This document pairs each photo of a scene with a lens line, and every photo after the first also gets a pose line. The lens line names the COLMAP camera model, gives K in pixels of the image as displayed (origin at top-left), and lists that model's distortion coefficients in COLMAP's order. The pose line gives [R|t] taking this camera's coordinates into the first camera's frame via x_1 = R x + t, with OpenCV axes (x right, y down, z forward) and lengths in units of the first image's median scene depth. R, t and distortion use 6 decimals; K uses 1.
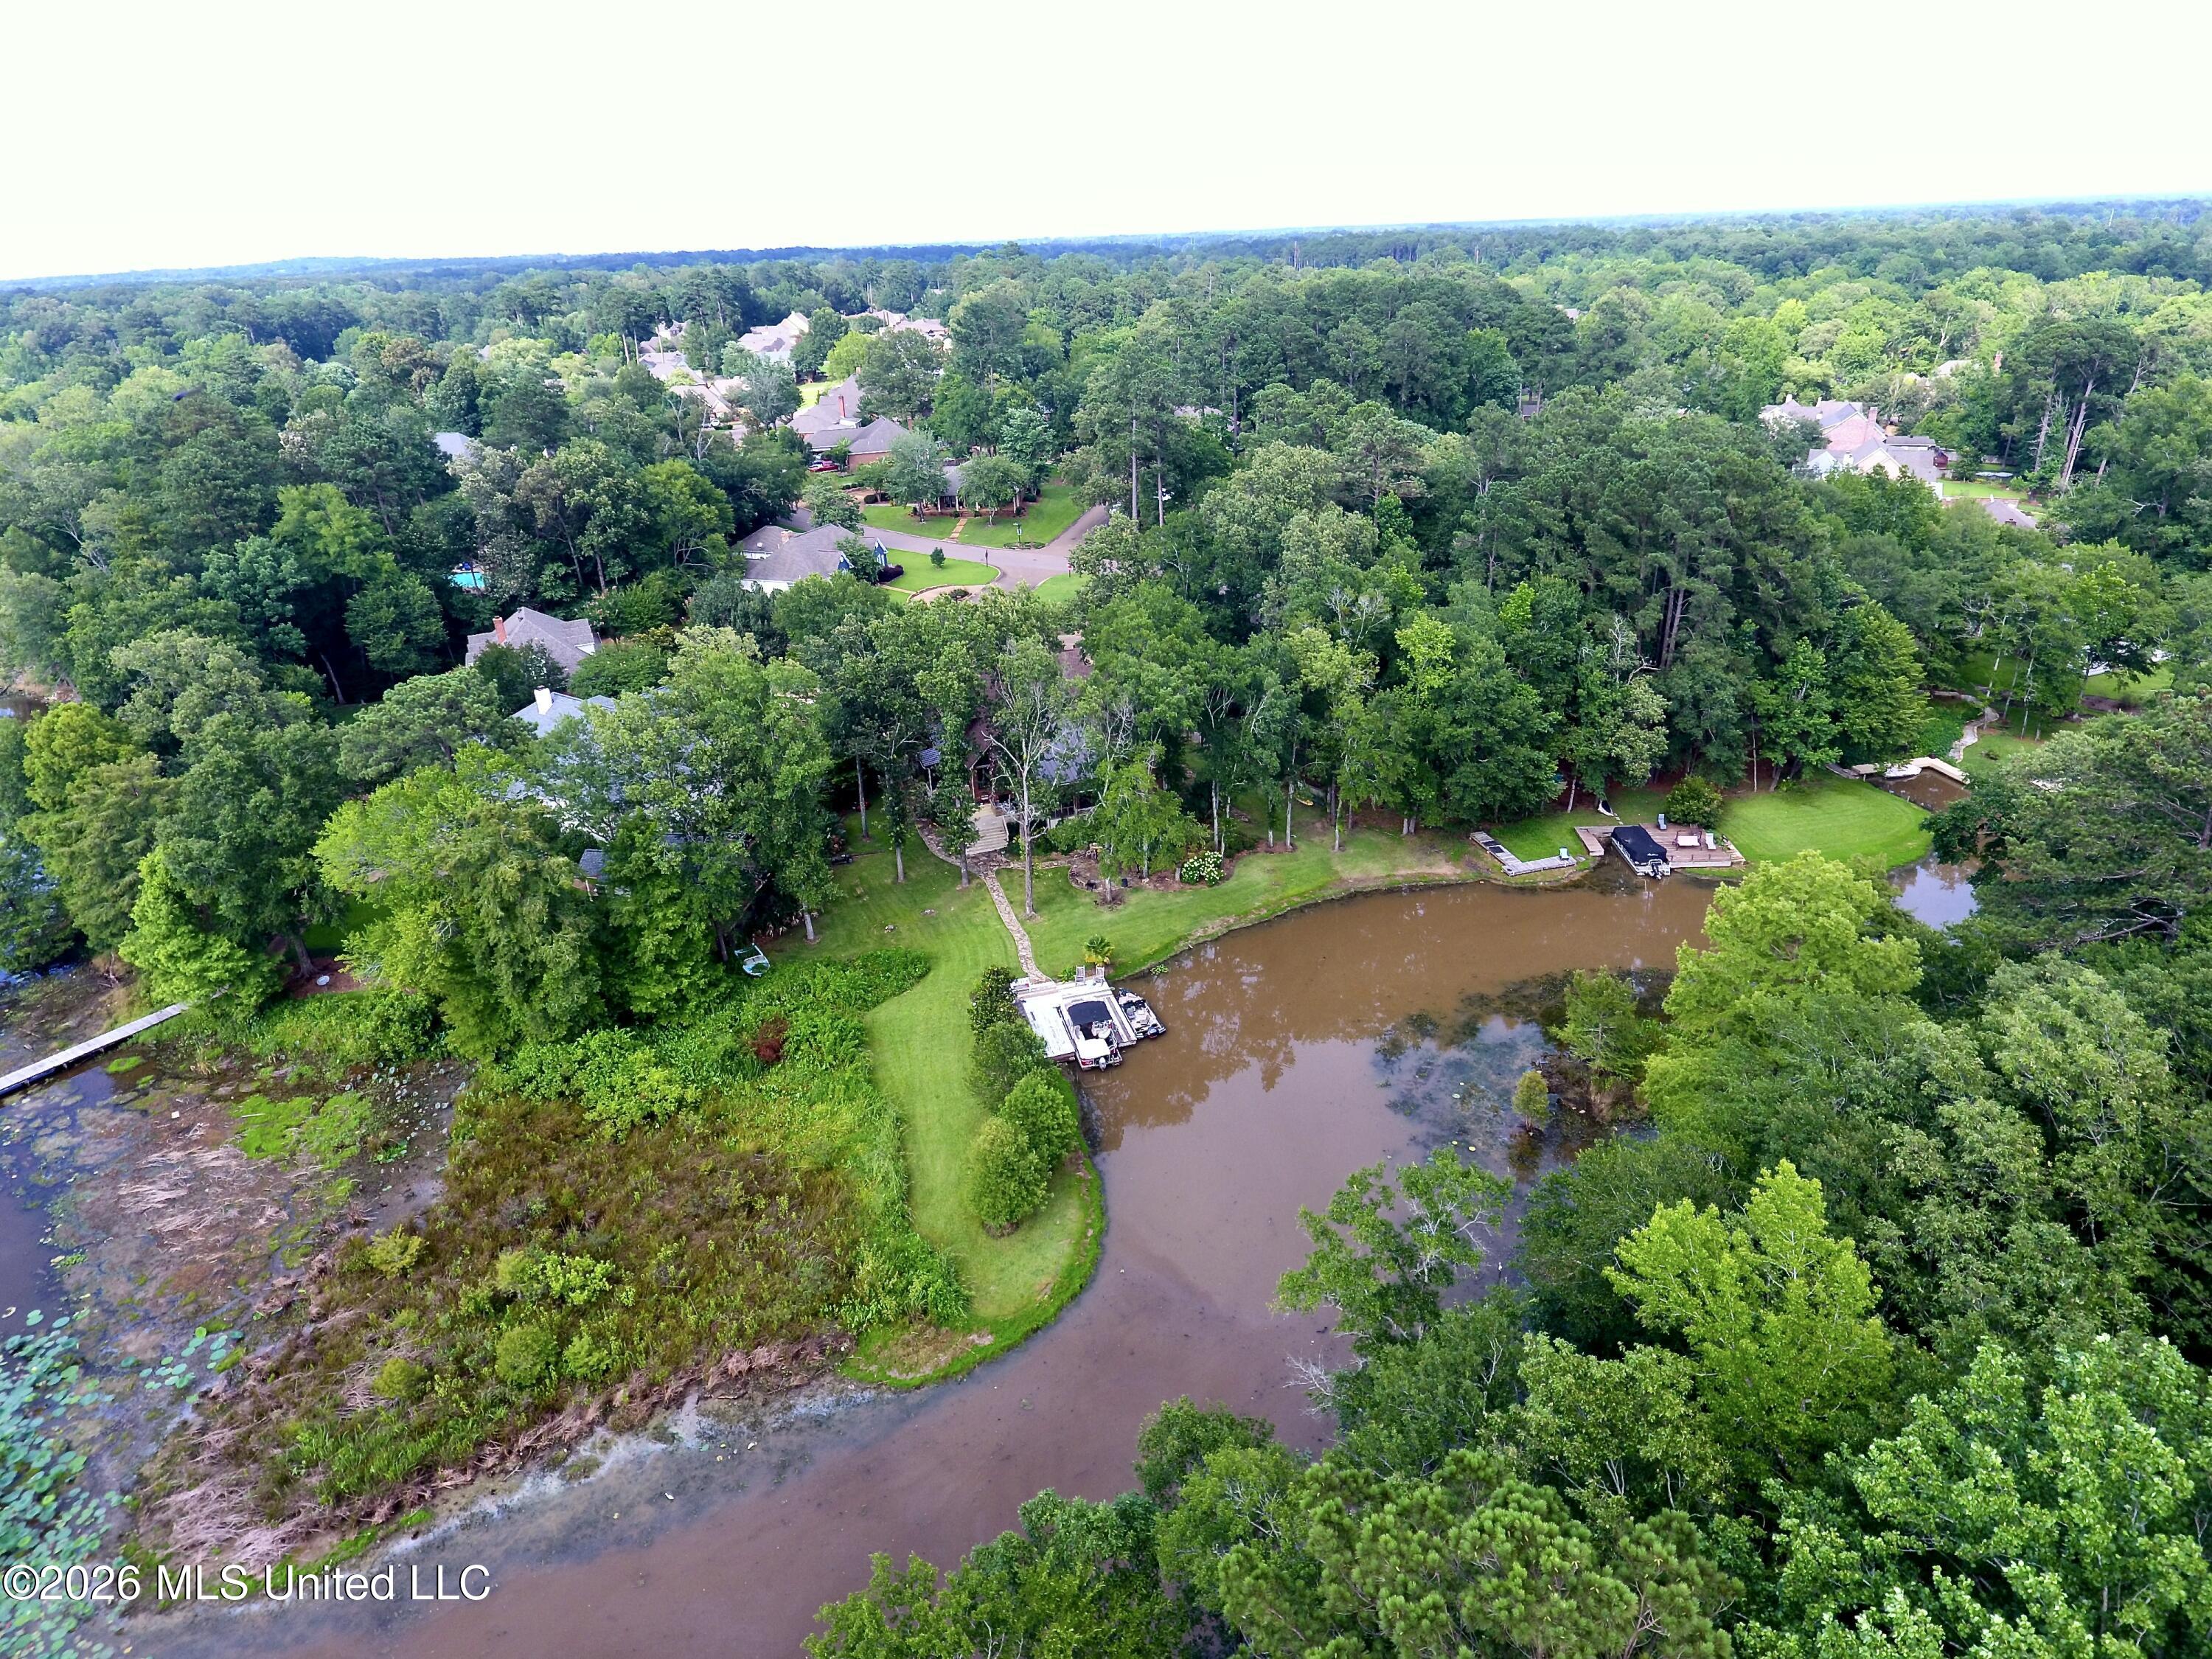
lens RADIAL K [[1290.6, 0, 1119.8], [0, 1290.6, 813.5], [0, 0, 1]] dist [-0.006668, 0.001877]
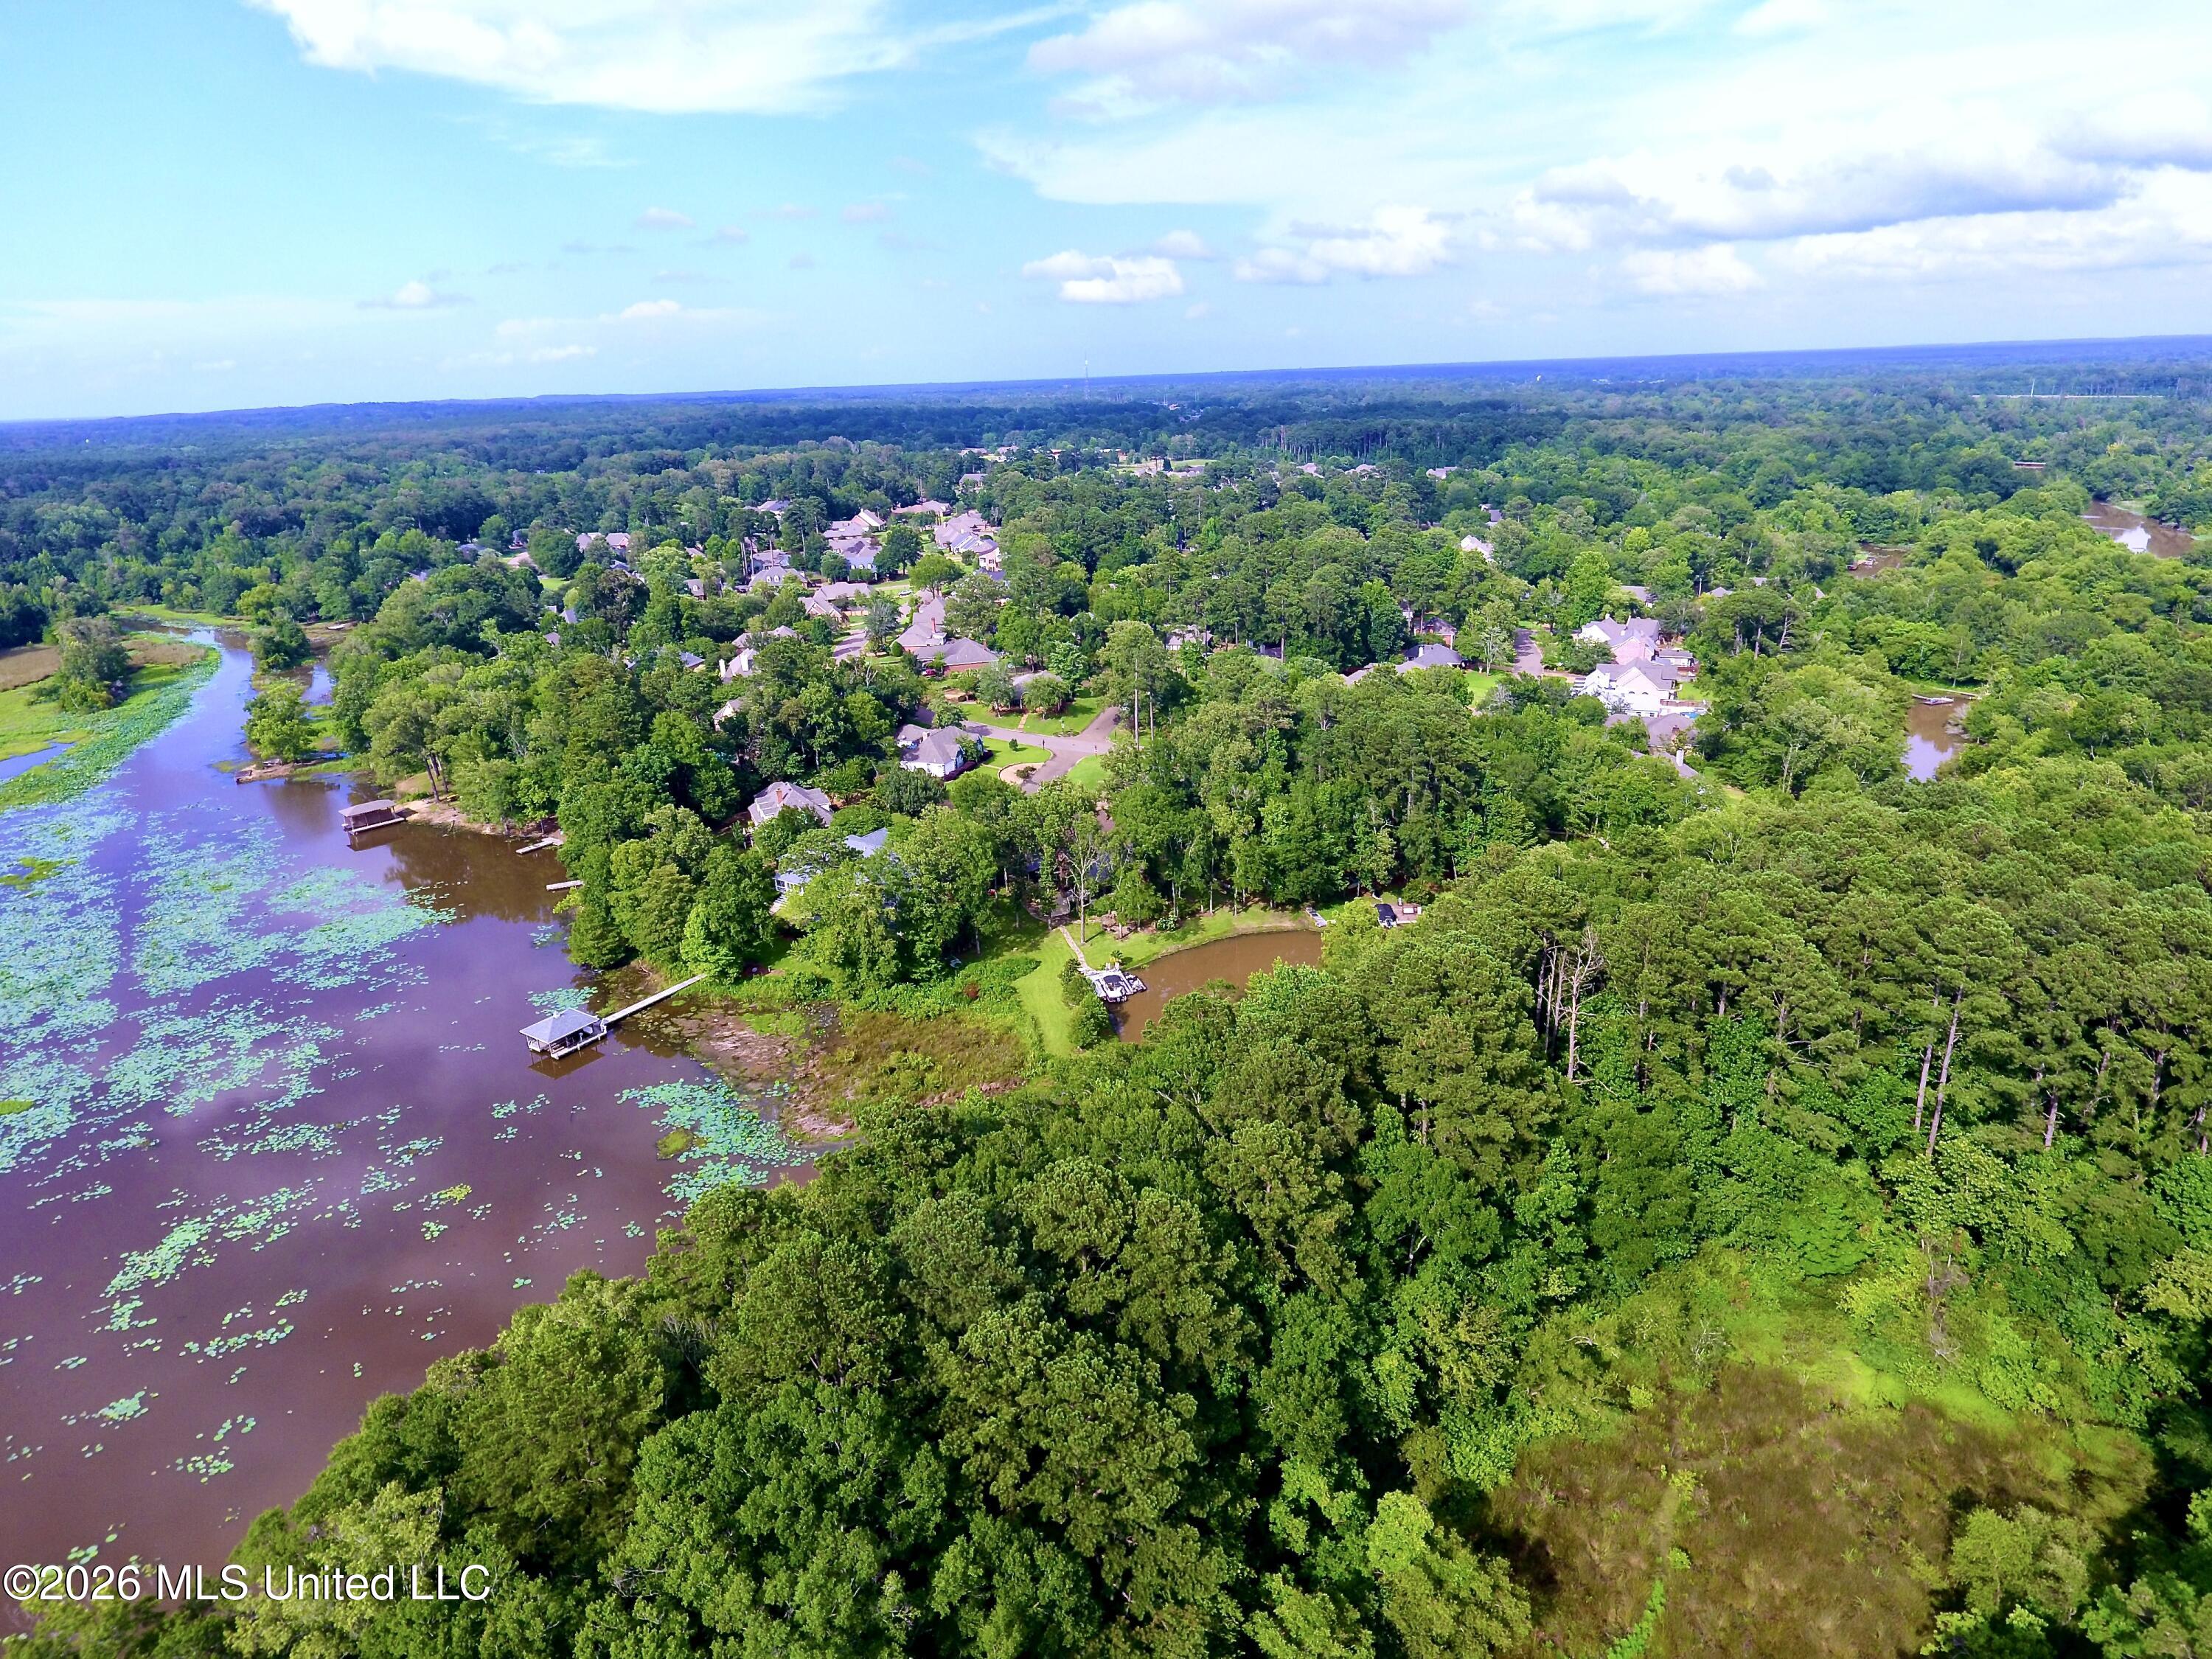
lens RADIAL K [[1304.4, 0, 1117.4], [0, 1304.4, 760.2], [0, 0, 1]] dist [-0.004307, 0.000400]
pose [[0.999955, 0.003342, -0.008843, 0.003091], [-0.004490, 0.991084, -0.133163, 0.061490], [0.008319, 0.133197, 0.991055, -1.050798]]
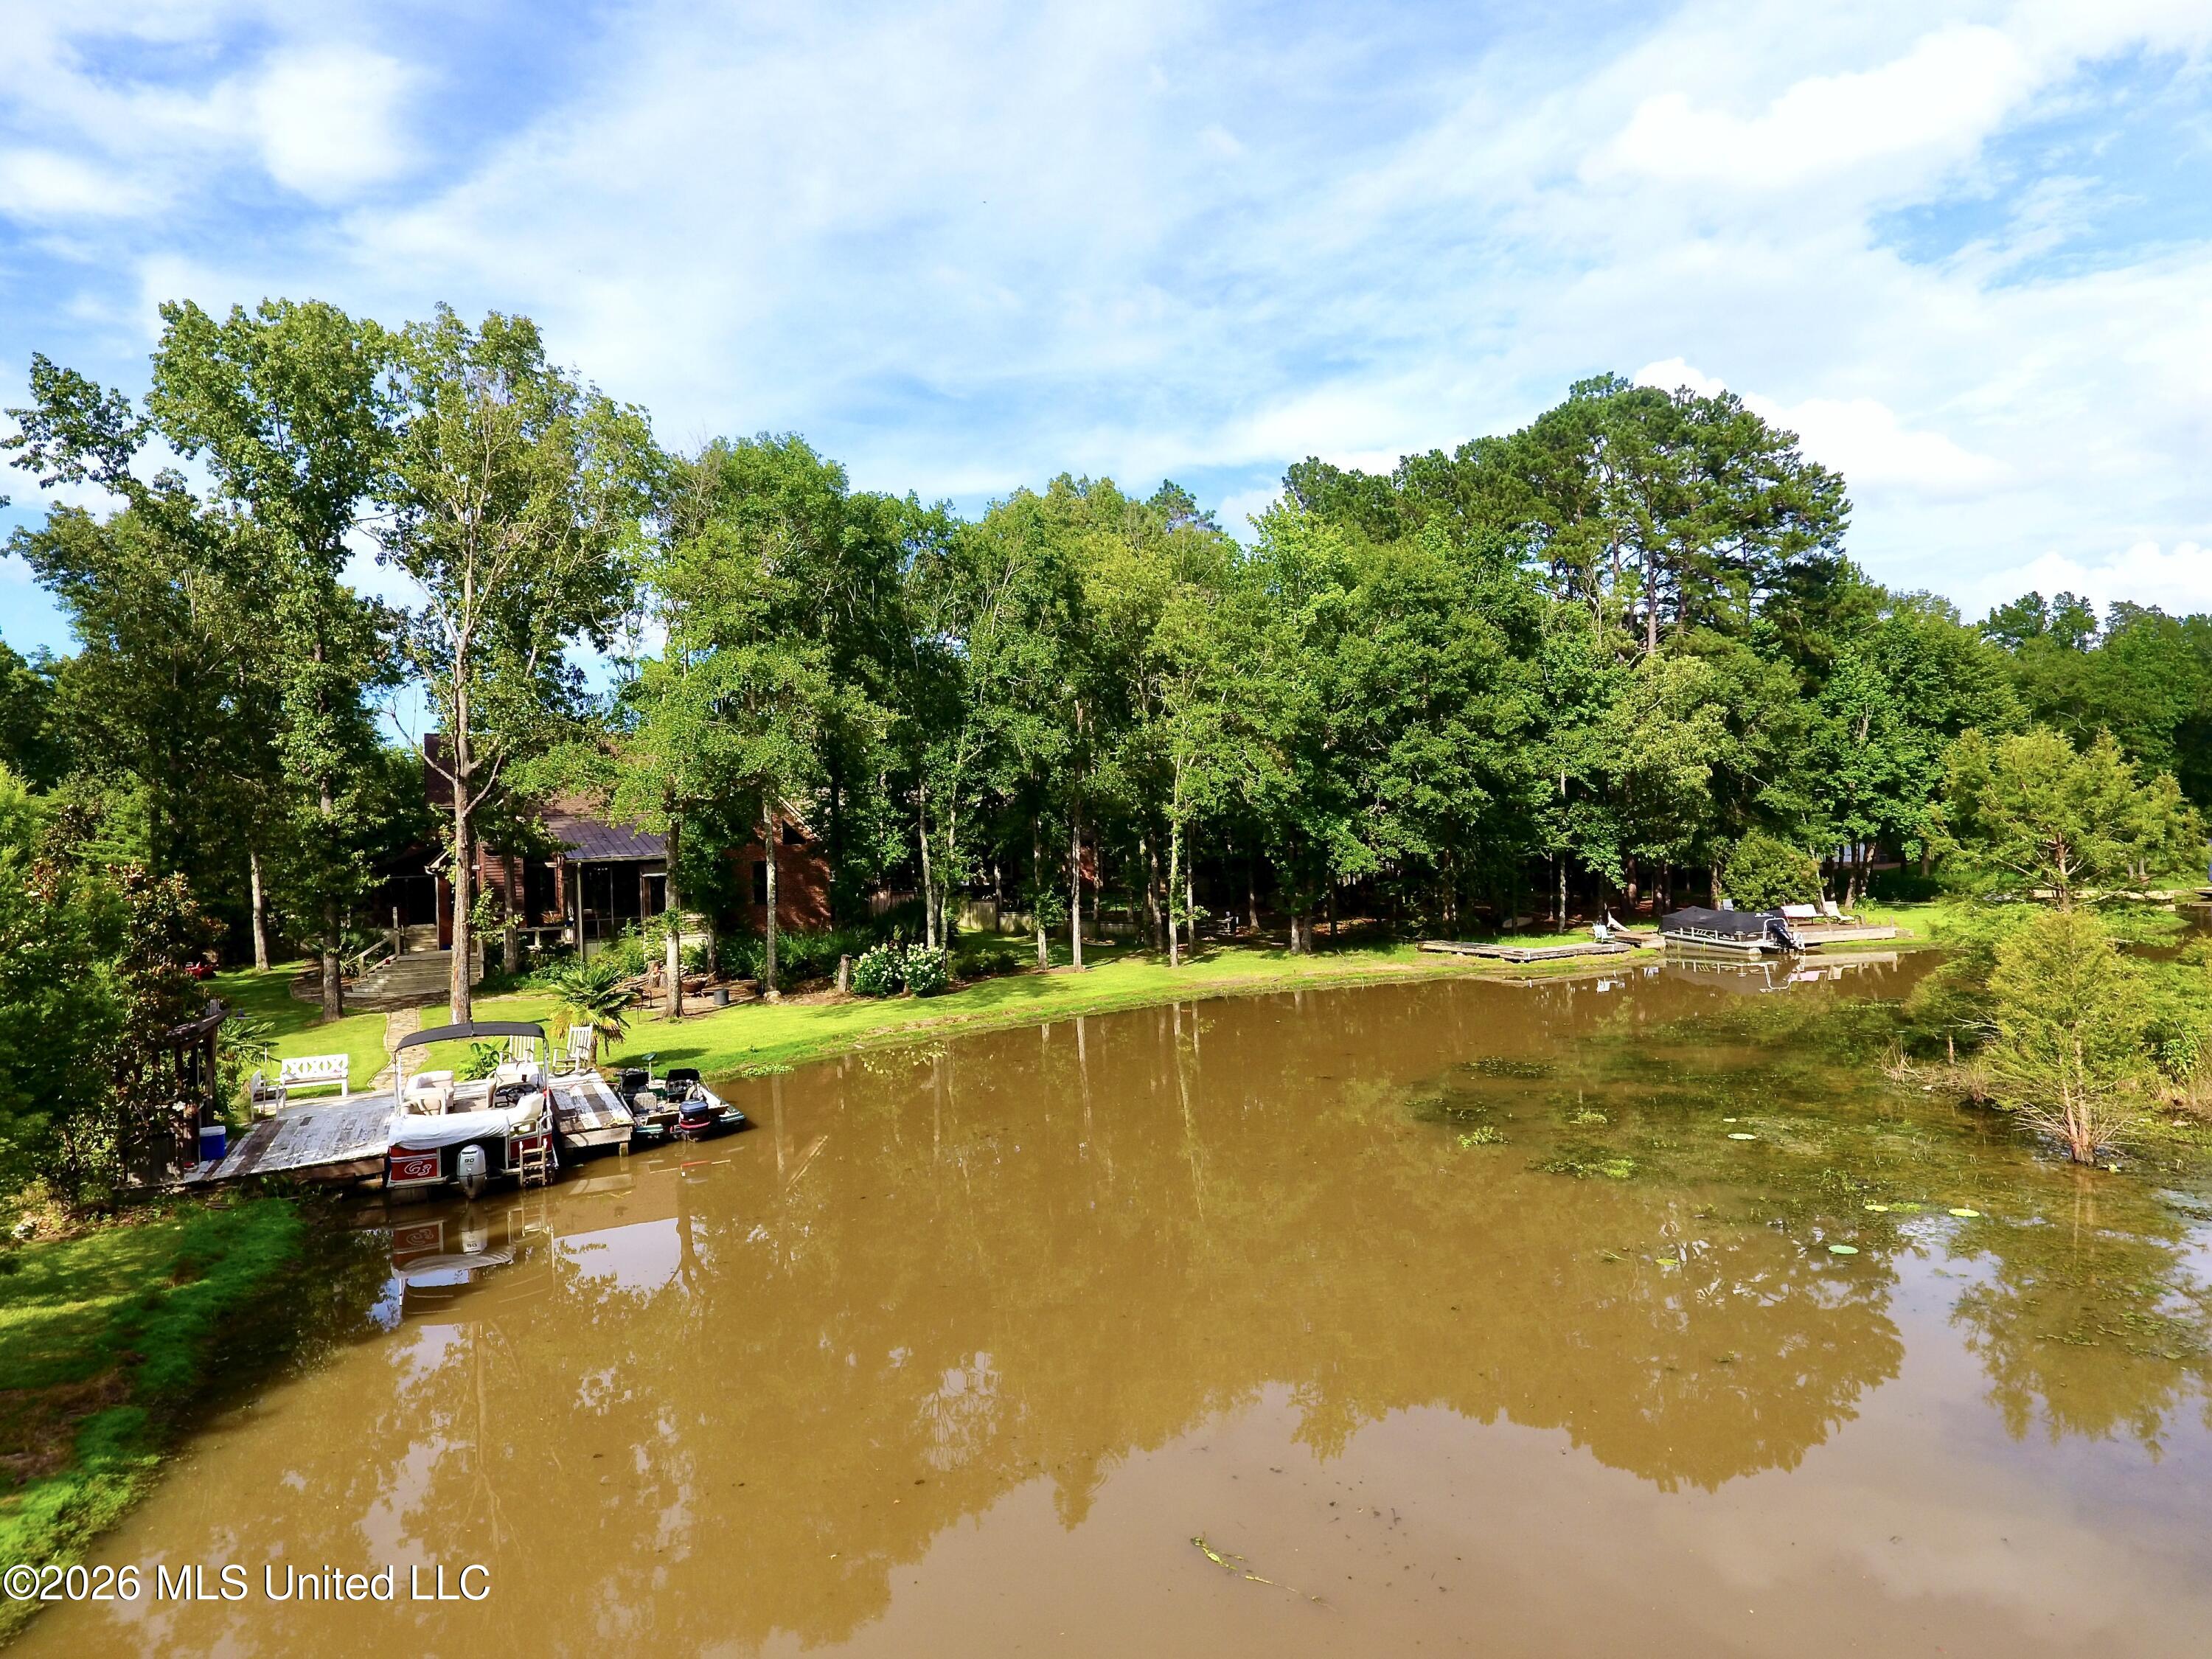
lens RADIAL K [[1290.1, 0, 1117.8], [0, 1290.1, 810.0], [0, 0, 1]] dist [0.005508, -0.014122]
pose [[0.982099, -0.000456, 0.188365, 0.052969], [0.085259, 0.892772, -0.442367, 0.199724], [-0.167965, 0.450508, 0.876830, 0.549307]]
